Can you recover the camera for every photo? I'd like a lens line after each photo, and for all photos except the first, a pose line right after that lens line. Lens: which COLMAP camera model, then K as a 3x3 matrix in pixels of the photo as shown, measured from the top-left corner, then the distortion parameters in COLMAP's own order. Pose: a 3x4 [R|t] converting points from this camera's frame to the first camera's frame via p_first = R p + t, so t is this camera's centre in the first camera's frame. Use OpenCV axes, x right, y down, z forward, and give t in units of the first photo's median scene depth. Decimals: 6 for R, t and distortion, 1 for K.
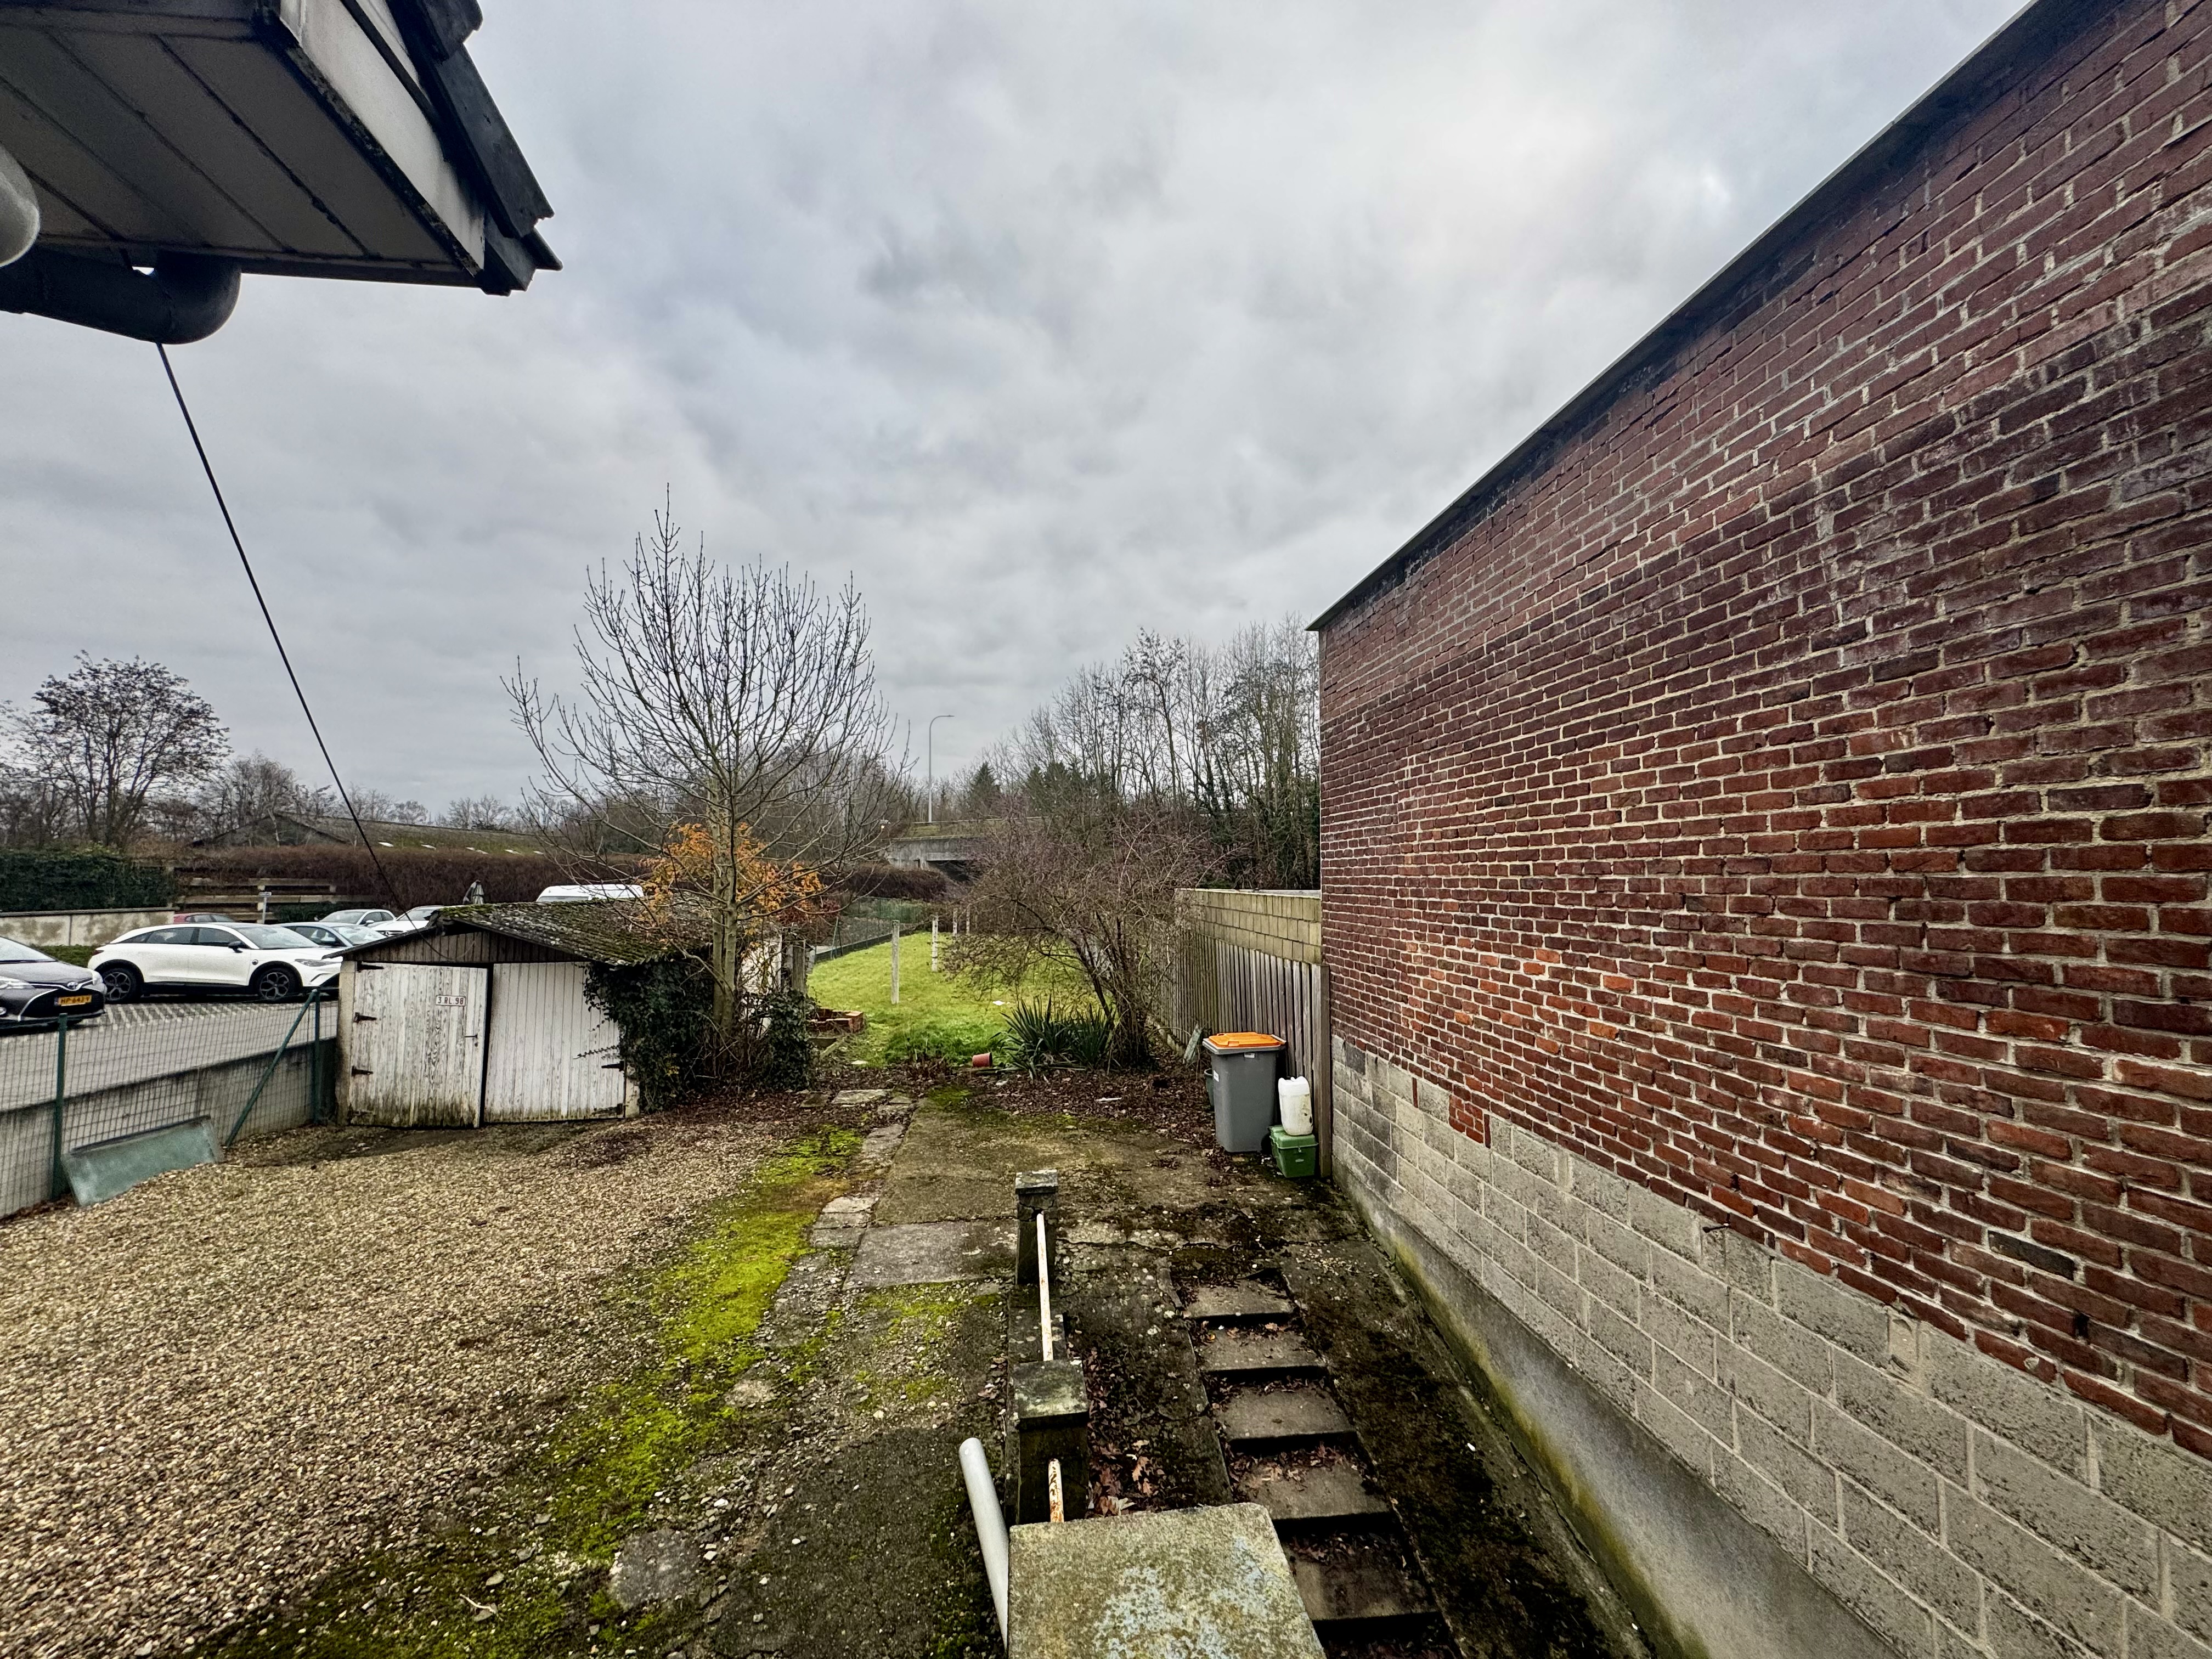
lens RADIAL K [[889.8, 0, 1106.0], [0, 889.8, 829.5], [0, 0, 1]] dist [0.000865, -0.000010]
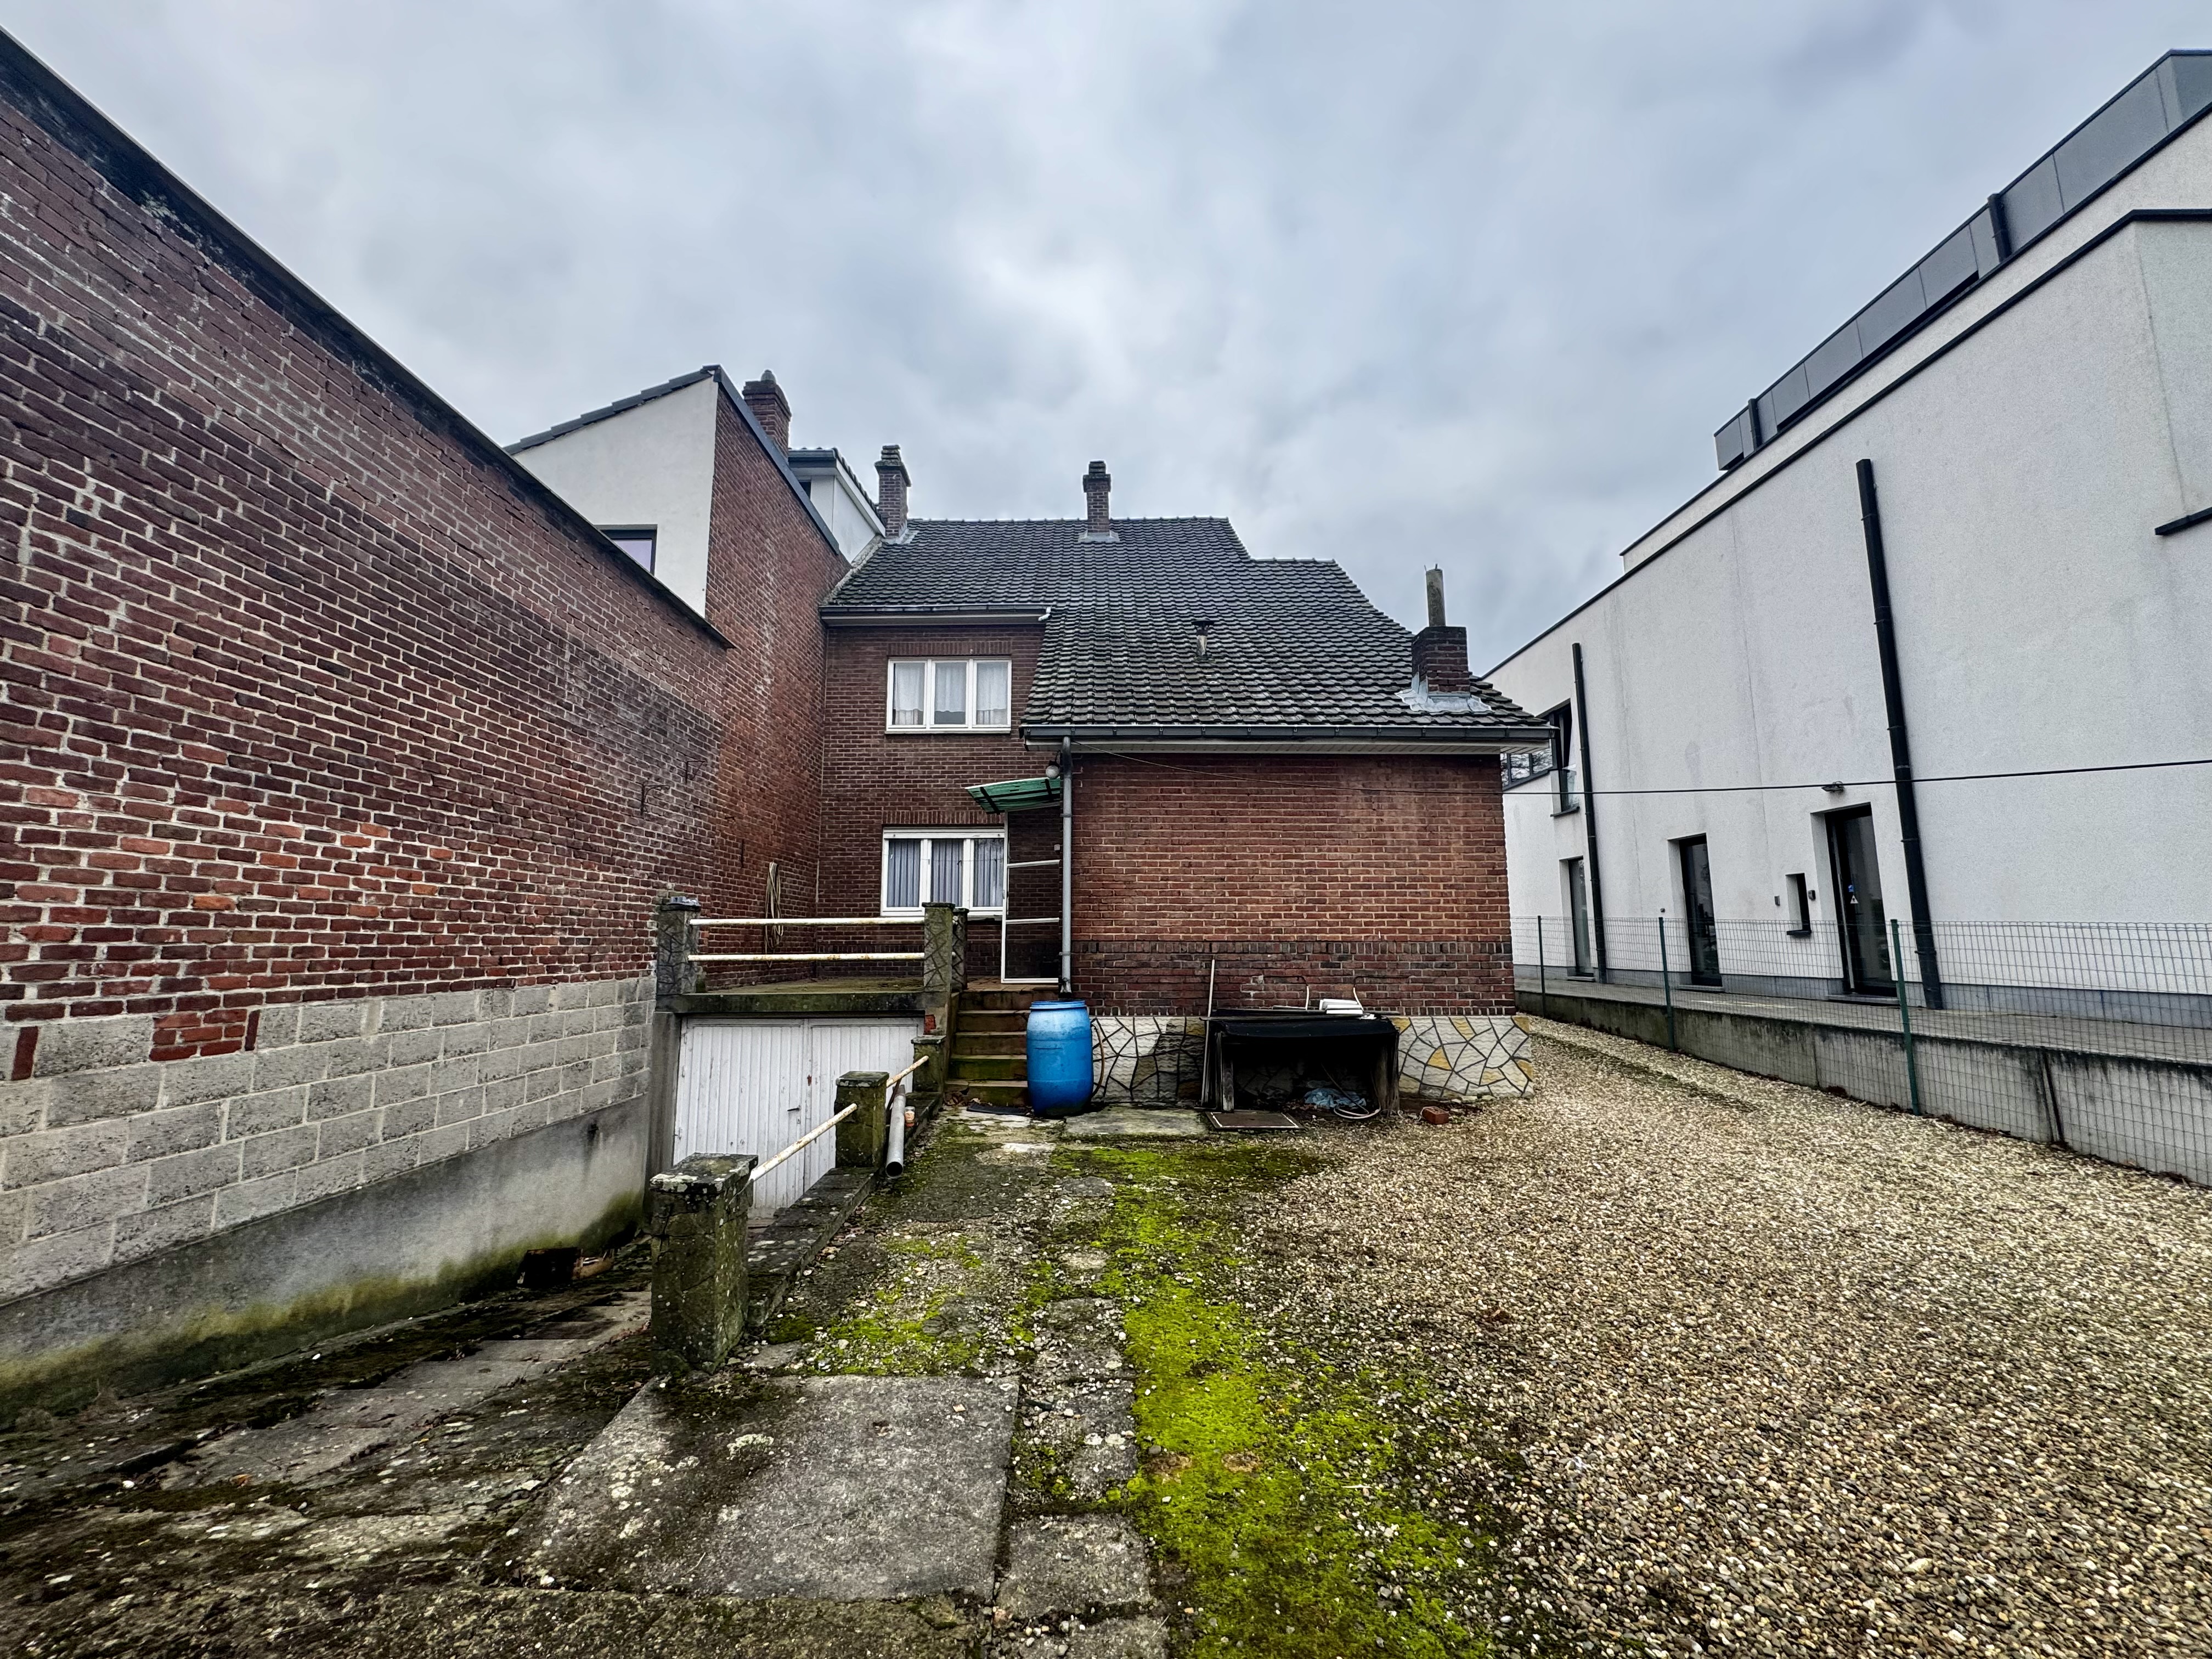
lens RADIAL K [[889.8, 0, 1106.0], [0, 889.8, 829.5], [0, 0, 1]] dist [0.000865, -0.000010]
pose [[-0.996302, 0.015748, 0.084464, -0.535019], [-0.000081, 0.982887, -0.184211, 0.366880], [-0.085919, -0.183537, -0.979251, 2.136426]]
